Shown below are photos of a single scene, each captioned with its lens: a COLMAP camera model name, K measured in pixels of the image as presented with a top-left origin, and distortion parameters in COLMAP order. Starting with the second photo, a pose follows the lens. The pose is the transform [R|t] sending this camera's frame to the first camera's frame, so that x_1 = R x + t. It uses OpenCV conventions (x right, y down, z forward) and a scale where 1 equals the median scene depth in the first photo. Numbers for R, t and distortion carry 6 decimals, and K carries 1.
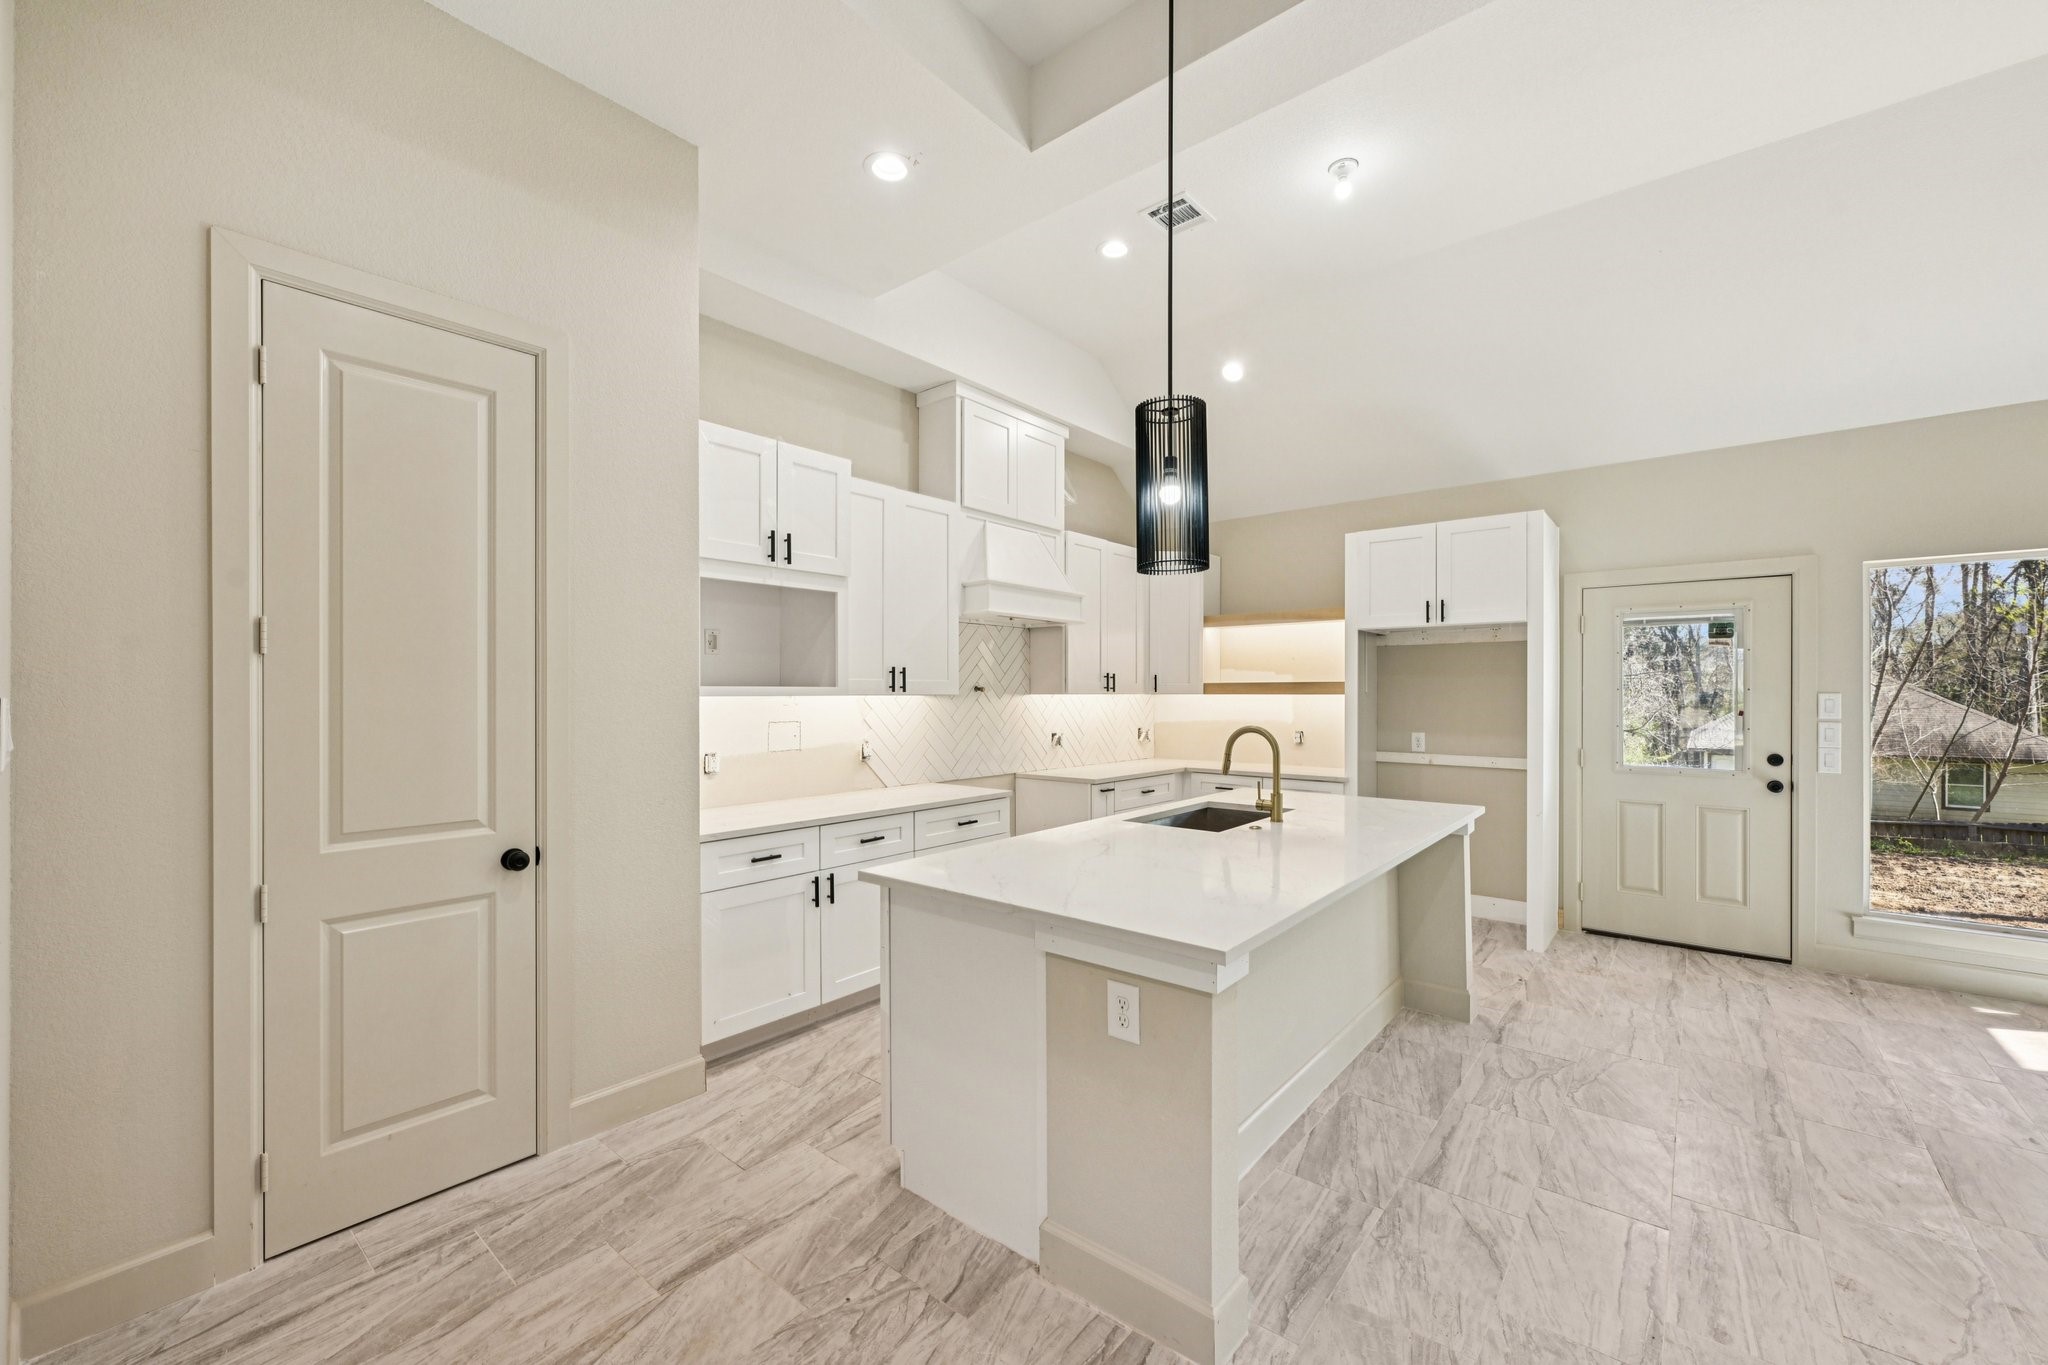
lens RADIAL K [[828.3, 0, 1002.8], [0, 828.3, 694.0], [0, 0, 1]] dist [-0.000001, -0.000421]
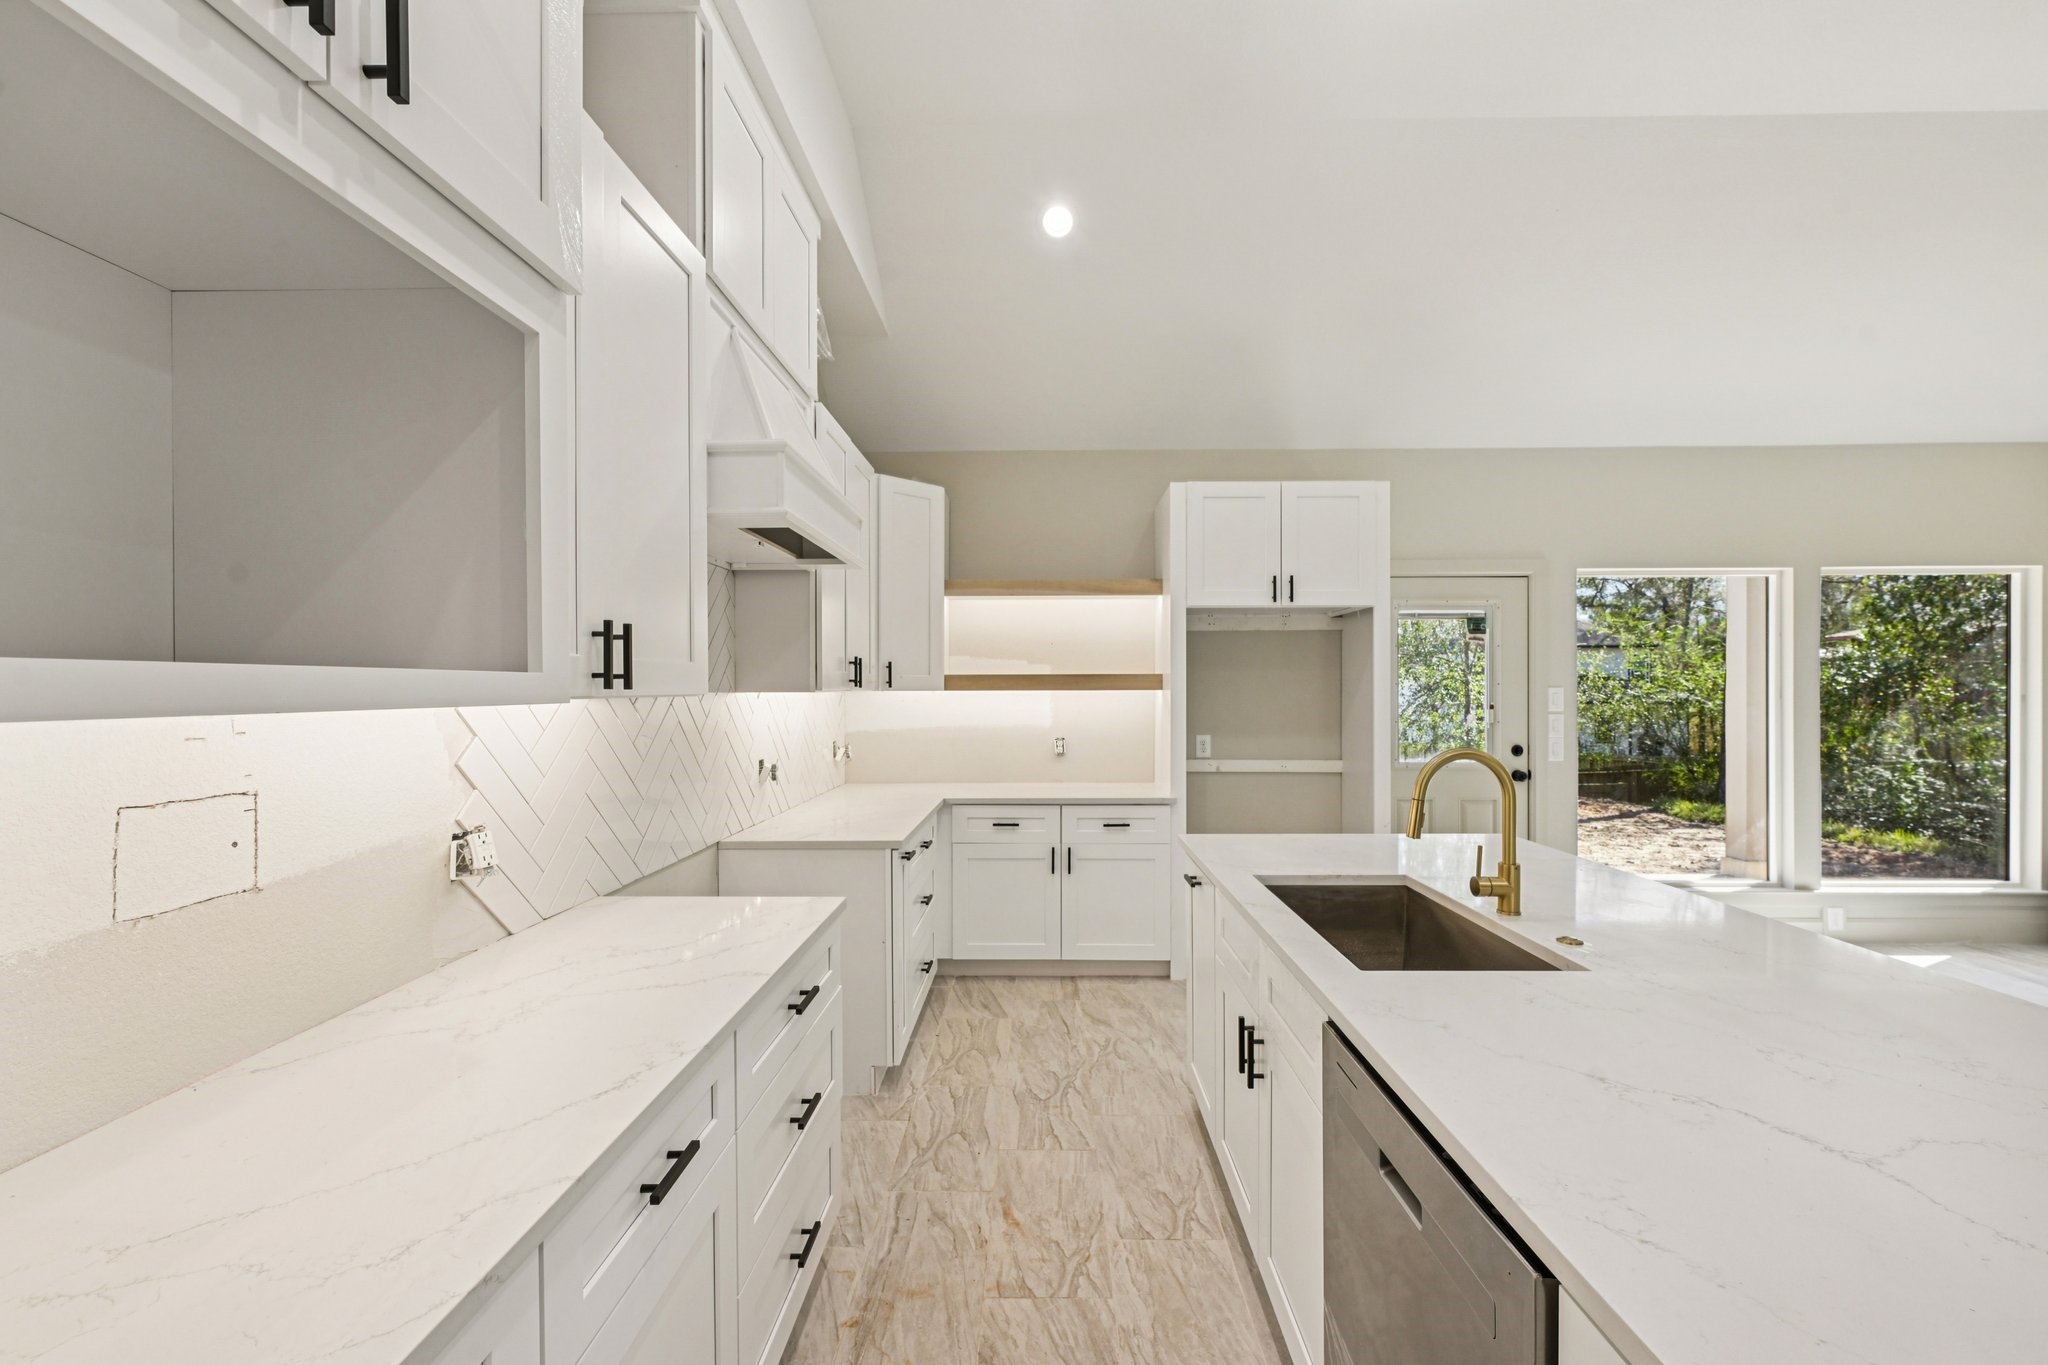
lens RADIAL K [[828.3, 0, 1035.0], [0, 828.3, 690.7], [0, 0, 1]] dist [-0.000001, -0.000421]
pose [[0.760074, -0.003604, 0.649826, -0.219065], [0.003430, 0.999993, 0.001534, -0.000619], [-0.649827, 0.001063, 0.760081, 0.586372]]
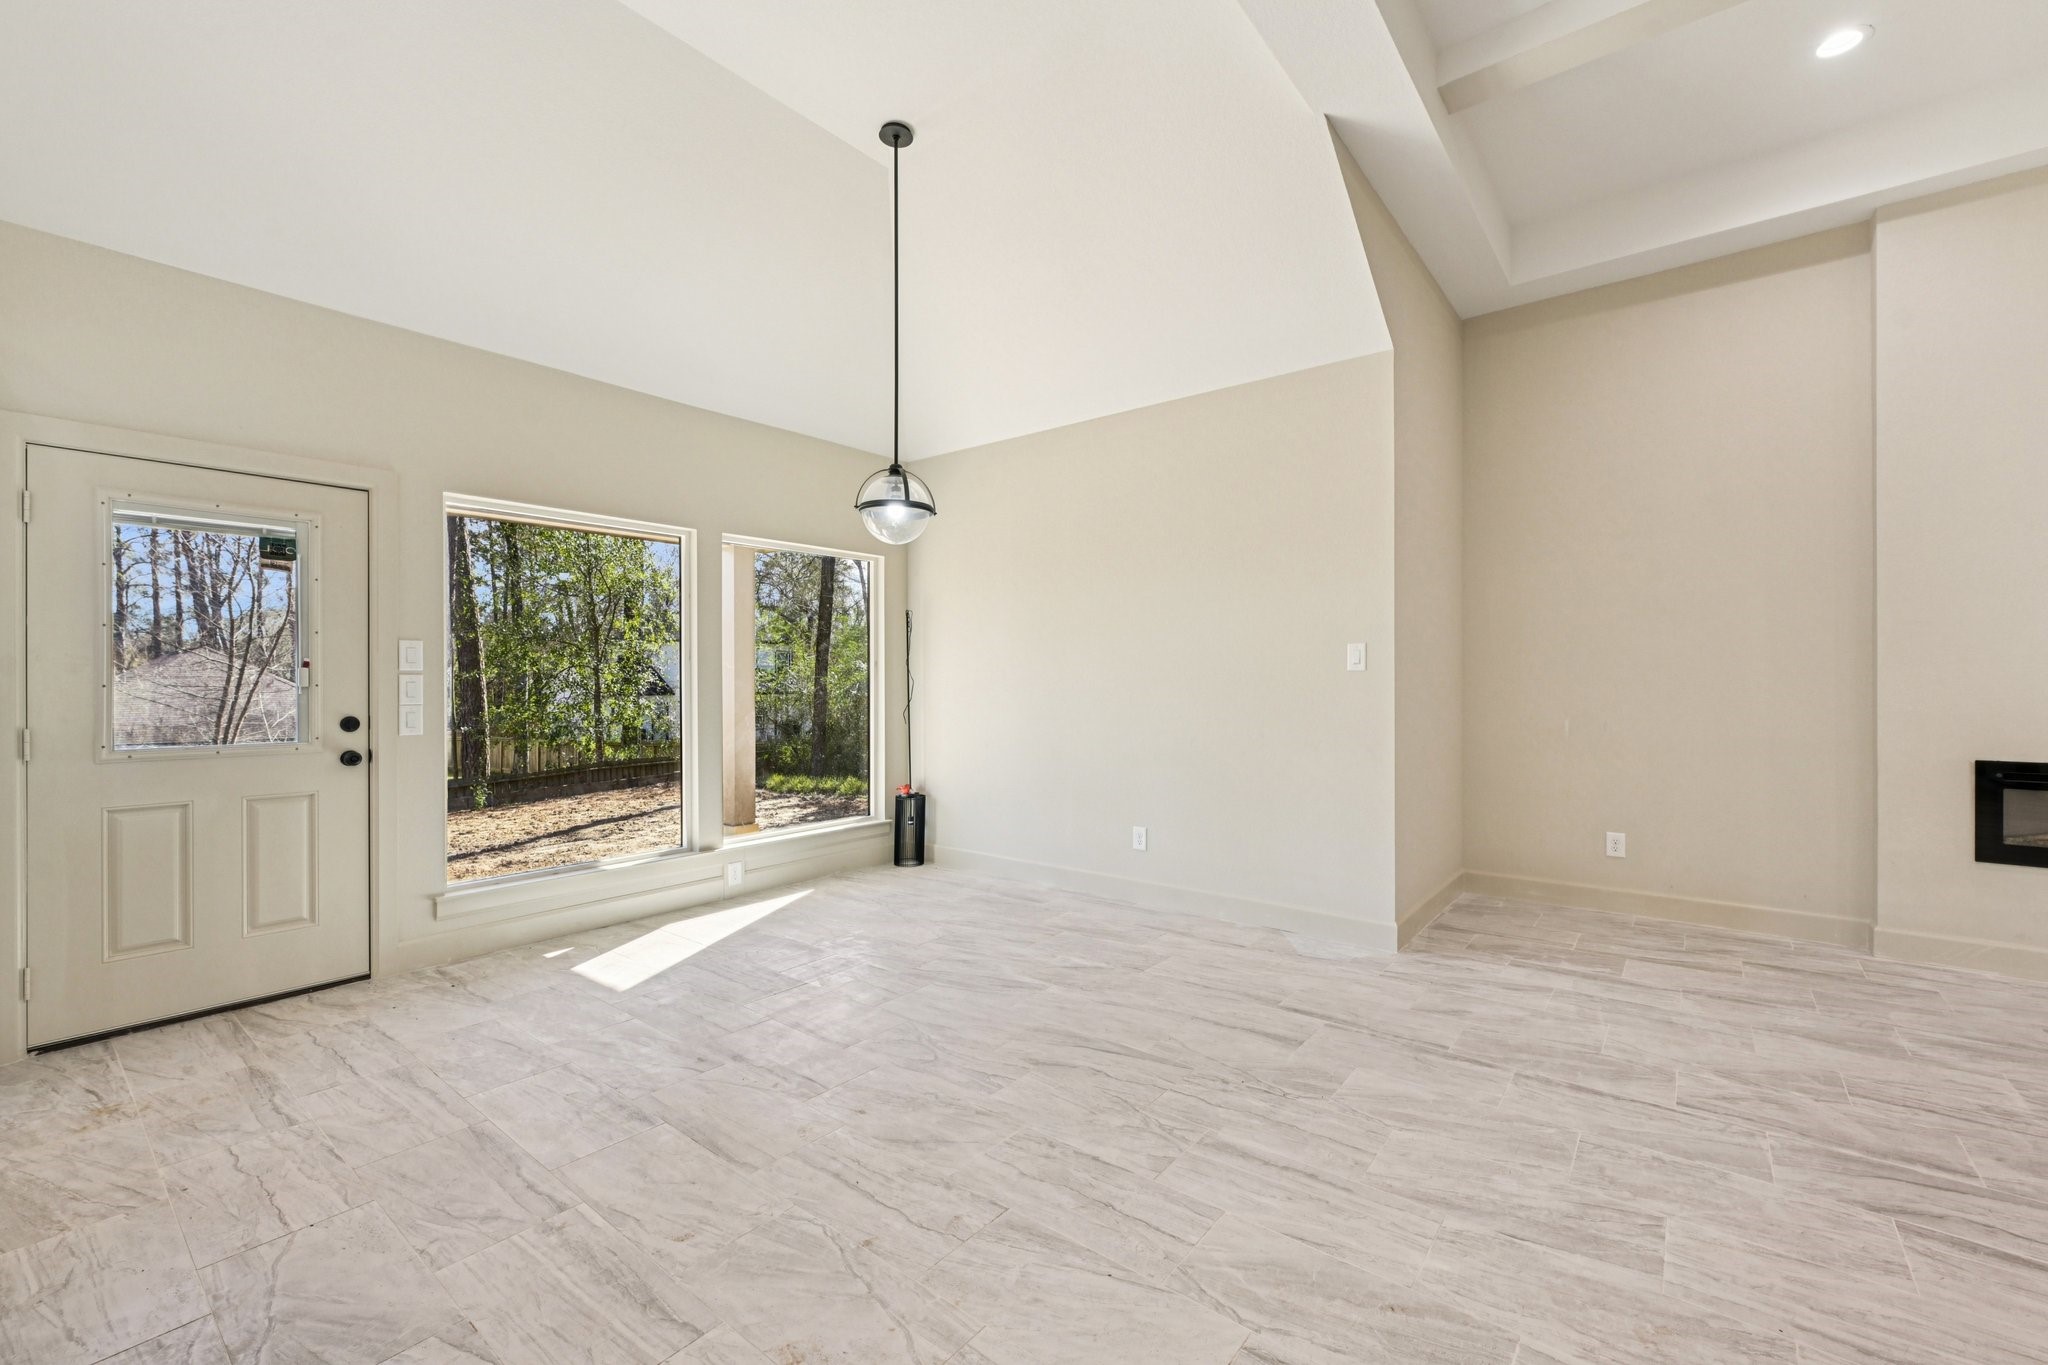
lens RADIAL K [[828.3, 0, 1047.1], [0, 828.3, 681.3], [0, 0, 1]] dist [-0.000001, -0.000421]
pose [[-0.052979, 0.001752, 0.998594, 0.115601], [0.007077, 0.999974, -0.001378, 0.044149], [-0.998571, 0.006994, -0.052990, 0.378018]]
